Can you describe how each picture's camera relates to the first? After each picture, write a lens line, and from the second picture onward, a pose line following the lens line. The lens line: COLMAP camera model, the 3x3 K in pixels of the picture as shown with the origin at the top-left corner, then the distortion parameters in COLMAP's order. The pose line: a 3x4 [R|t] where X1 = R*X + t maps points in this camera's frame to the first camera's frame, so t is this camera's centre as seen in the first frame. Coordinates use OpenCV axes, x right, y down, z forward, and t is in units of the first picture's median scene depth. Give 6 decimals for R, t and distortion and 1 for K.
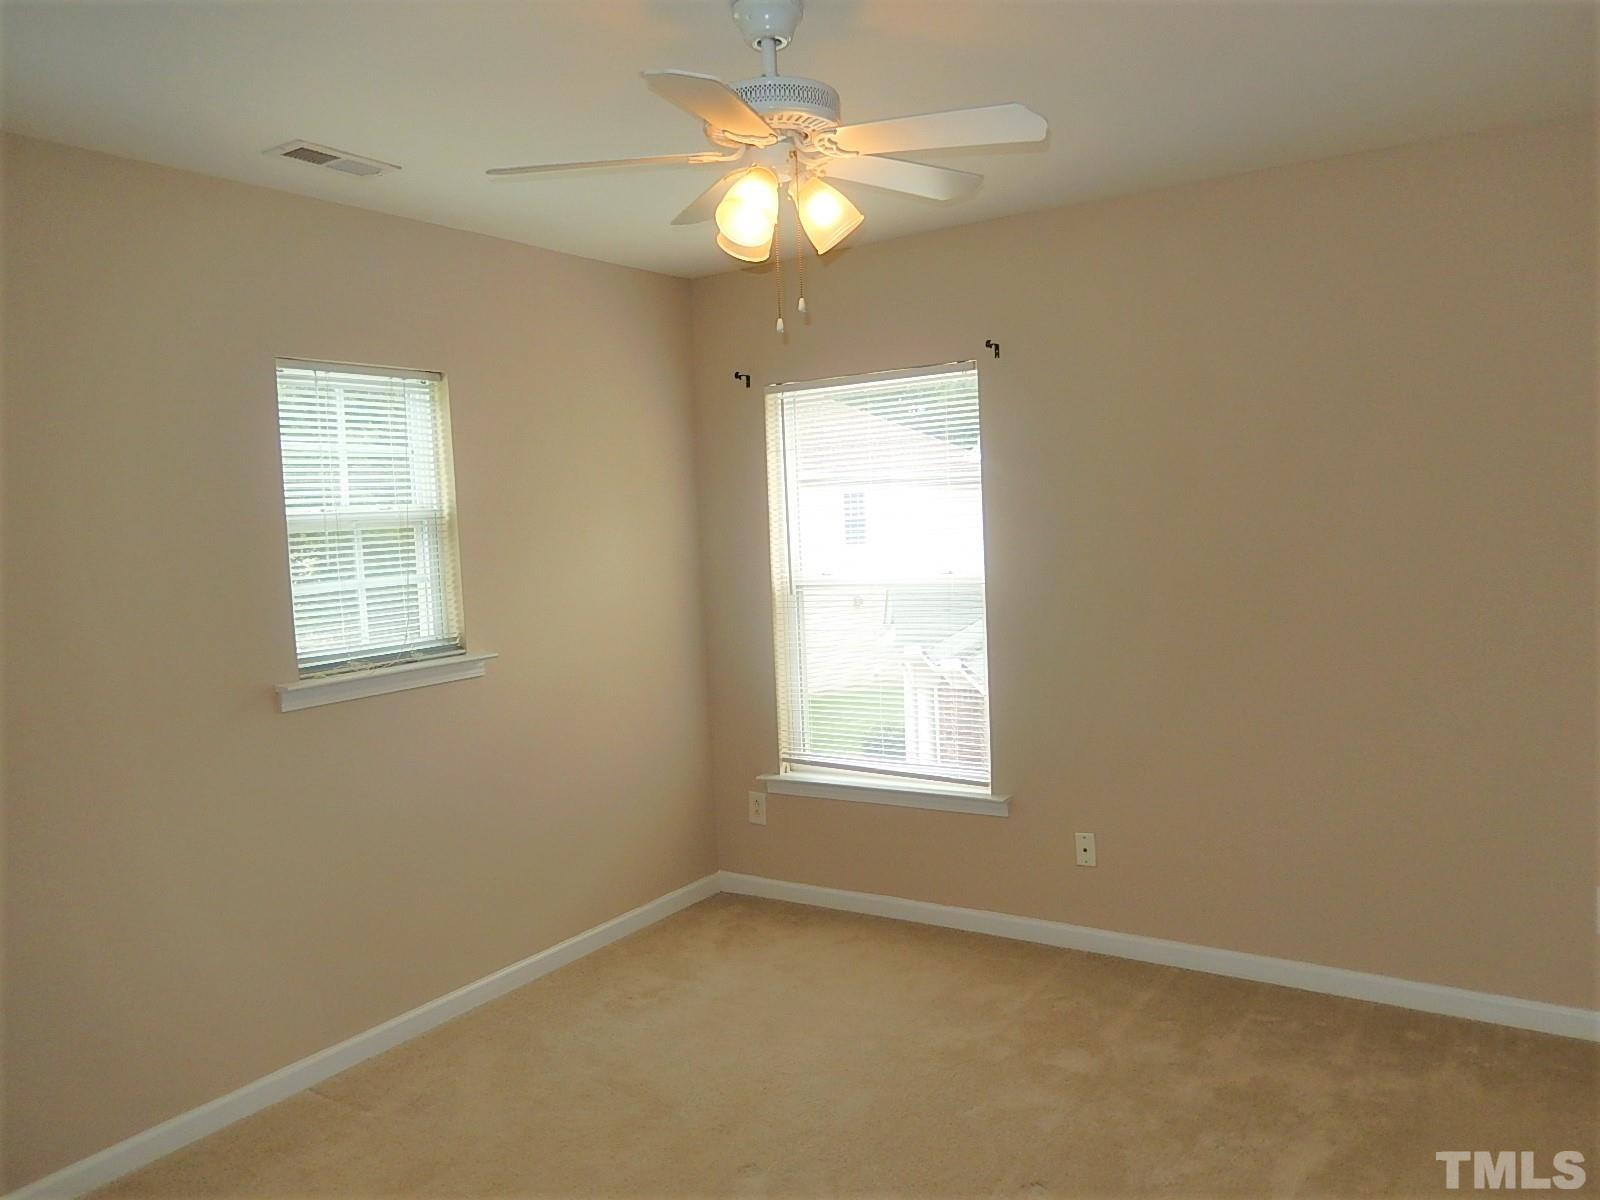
lens RADIAL K [[1211.9, 0, 784.2], [0, 1211.9, 586.4], [0, 0, 1]] dist [-0.004239, 0.007079]
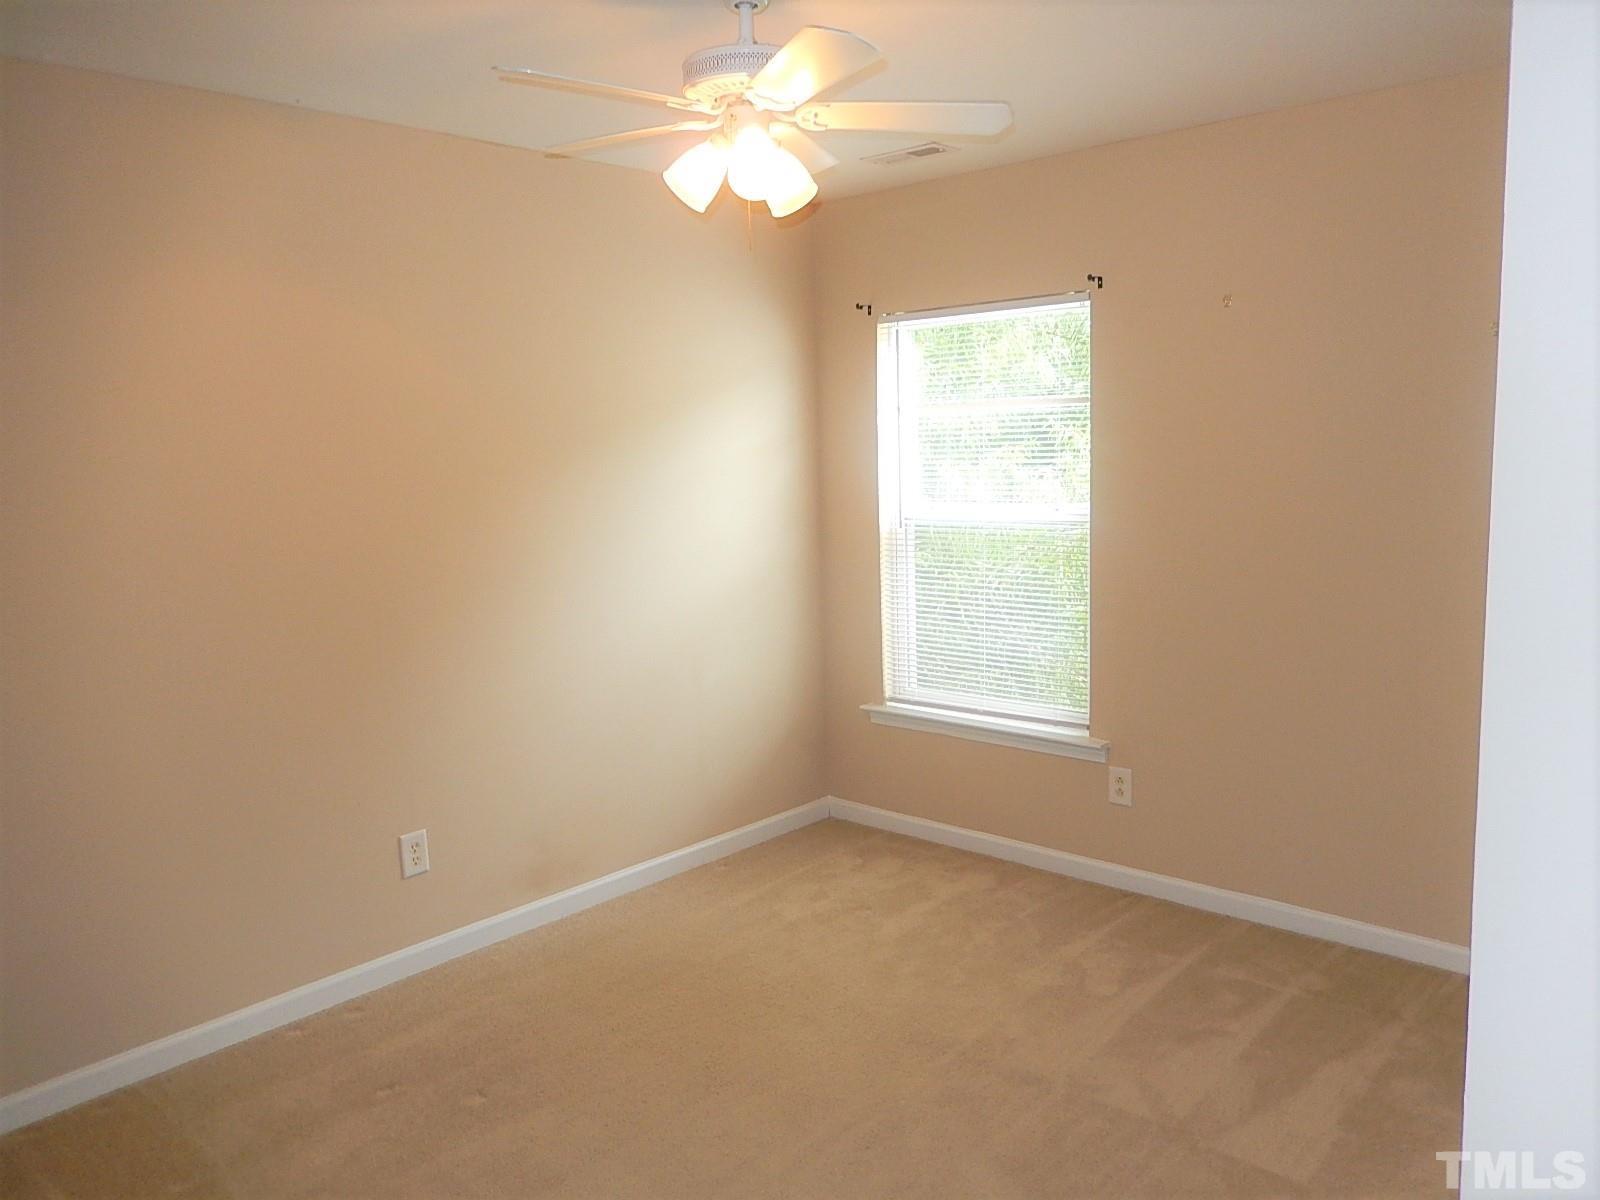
lens RADIAL K [[1300.6, 0, 800.0], [0, 1300.6, 600.0], [0, 0, 1]] dist [0.004920, 0.005460]
pose [[0.984562, 0.045494, -0.169020, 0.113977], [-0.035065, 0.997322, 0.064185, 0.000826], [0.171488, -0.057267, 0.983520, -0.072780]]
